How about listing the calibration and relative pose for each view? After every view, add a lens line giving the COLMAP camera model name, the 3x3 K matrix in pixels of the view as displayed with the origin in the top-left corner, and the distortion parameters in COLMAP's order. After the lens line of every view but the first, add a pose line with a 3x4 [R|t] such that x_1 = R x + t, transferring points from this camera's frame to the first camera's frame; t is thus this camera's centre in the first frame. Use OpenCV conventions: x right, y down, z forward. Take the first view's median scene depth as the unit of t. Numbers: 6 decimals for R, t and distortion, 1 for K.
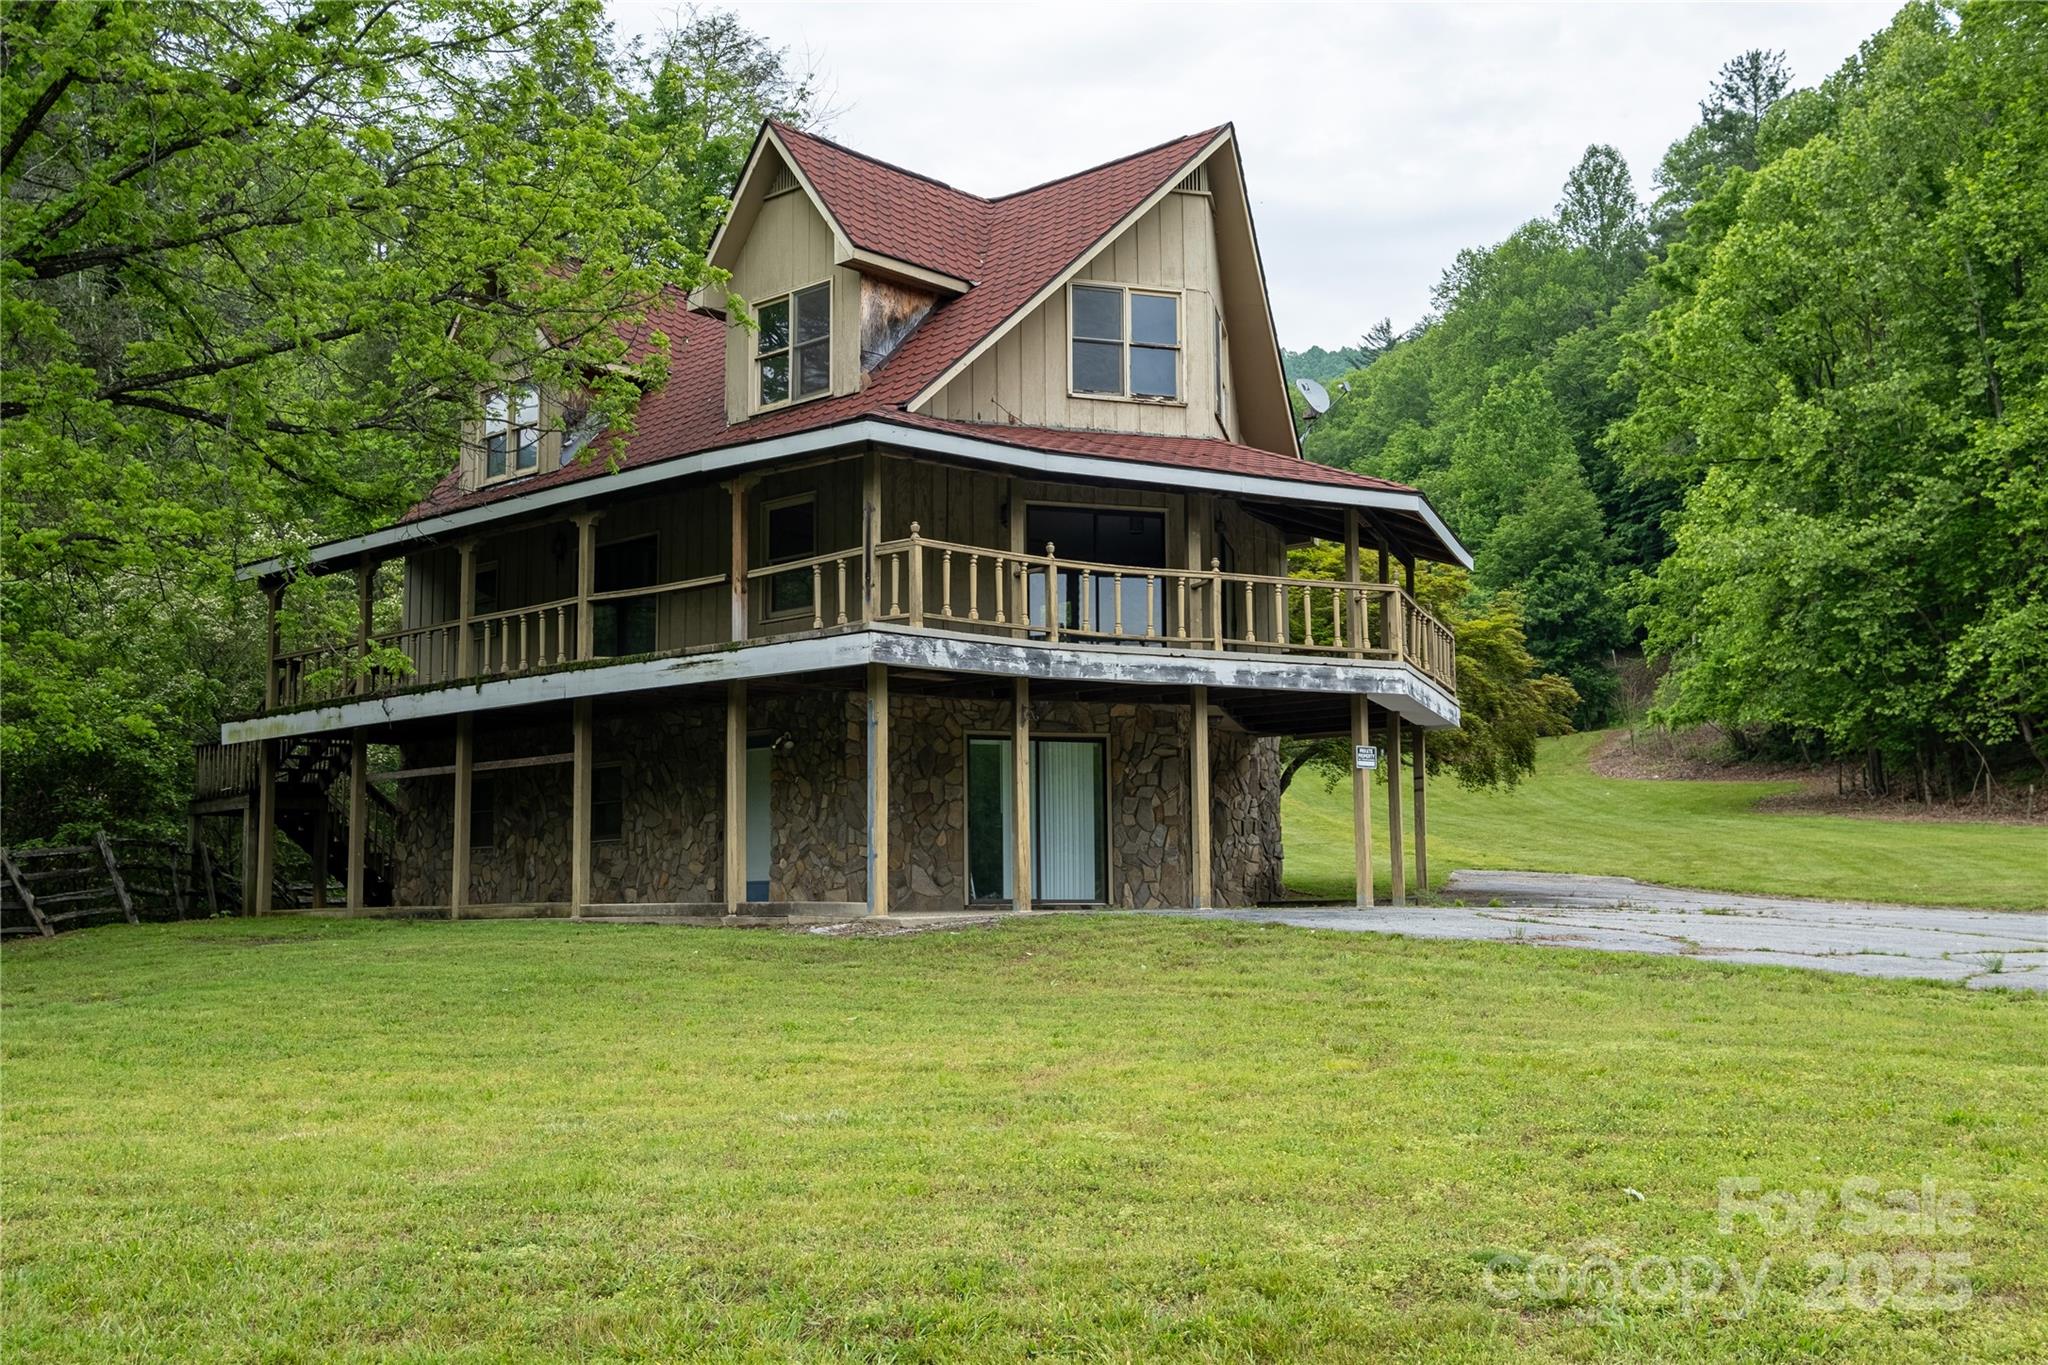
lens RADIAL K [[2169.0, 0, 1033.7], [0, 2169.0, 680.8], [0, 0, 1]] dist [0.000105, 0.000000]
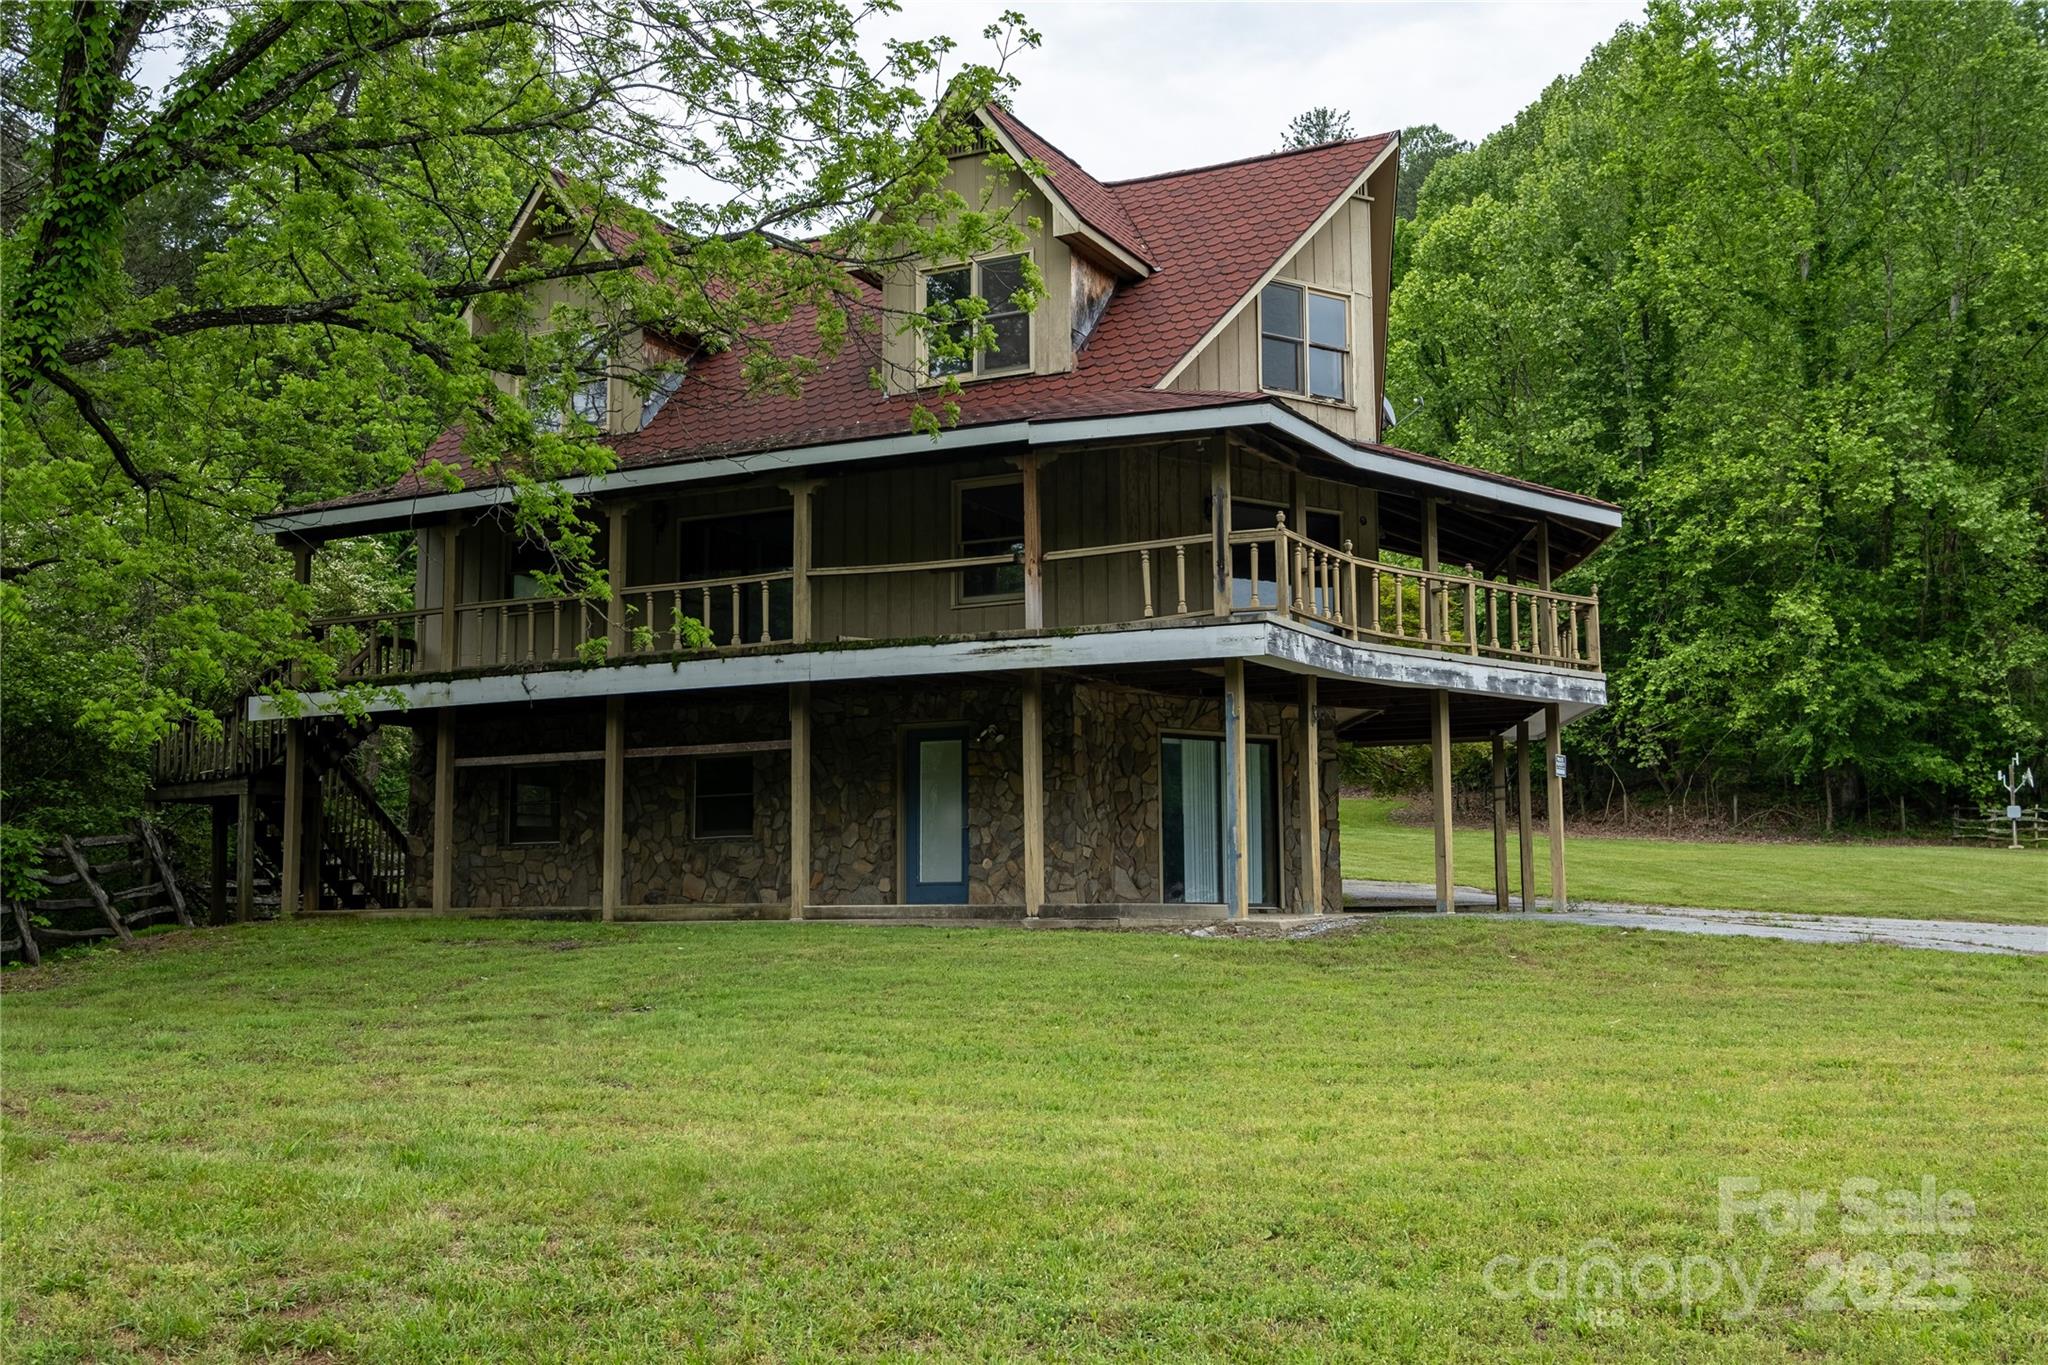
lens RADIAL K [[2169.0, 0, 1024.8], [0, 2169.0, 678.1], [0, 0, 1]] dist [0.000105, 0.000000]
pose [[0.960296, 0.034844, 0.276799, -0.354295], [-0.033412, 0.999393, -0.009892, 0.011951], [-0.276975, 0.000251, 0.960877, 0.084190]]
